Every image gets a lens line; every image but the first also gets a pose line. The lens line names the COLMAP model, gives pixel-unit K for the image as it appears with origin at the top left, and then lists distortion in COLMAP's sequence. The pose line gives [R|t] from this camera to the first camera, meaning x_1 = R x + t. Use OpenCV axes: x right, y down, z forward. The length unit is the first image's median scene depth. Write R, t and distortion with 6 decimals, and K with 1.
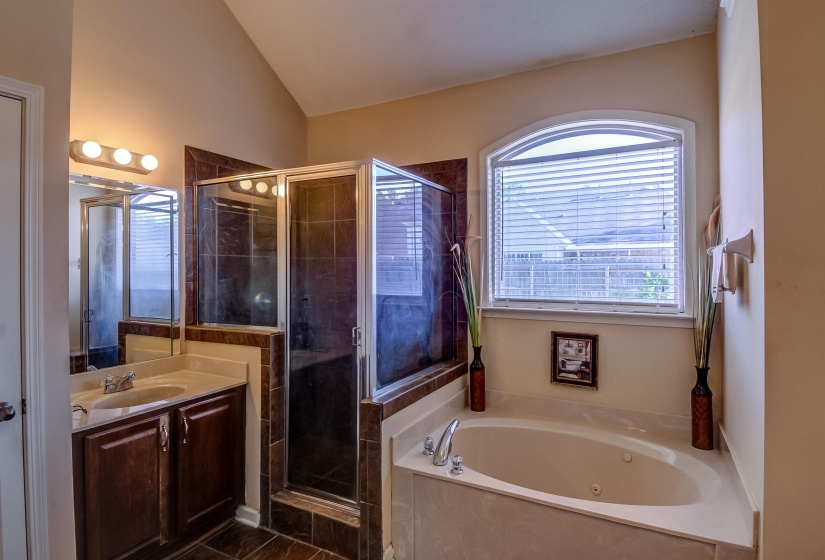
lens RADIAL K [[441.0, 0, 412.1], [0, 441.0, 268.2], [0, 0, 1]] dist [0.031813, -0.046124]
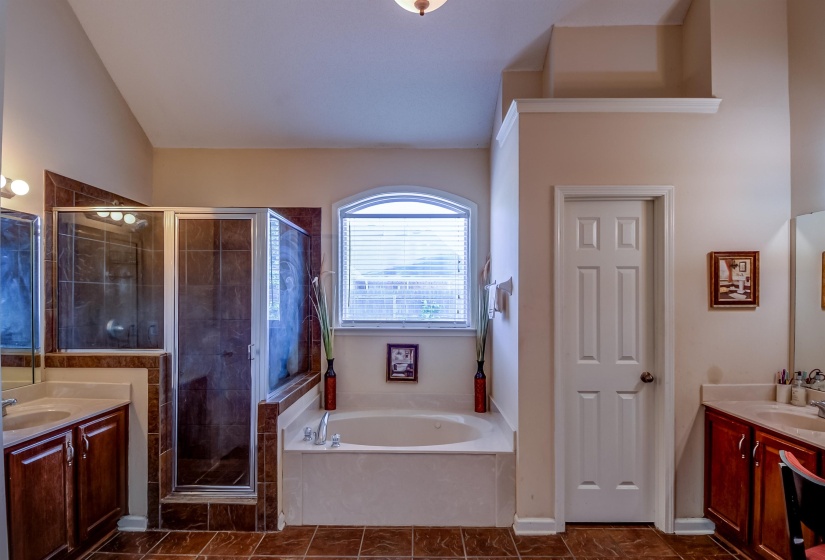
lens RADIAL K [[438.2, 0, 411.8], [0, 438.2, 295.6], [0, 0, 1]] dist [0.000396, -0.041670]
pose [[0.889039, 0.008406, 0.457754, -0.256170], [-0.007286, 0.999965, -0.004213, -0.000420], [-0.457773, 0.000410, 0.889069, -0.253498]]
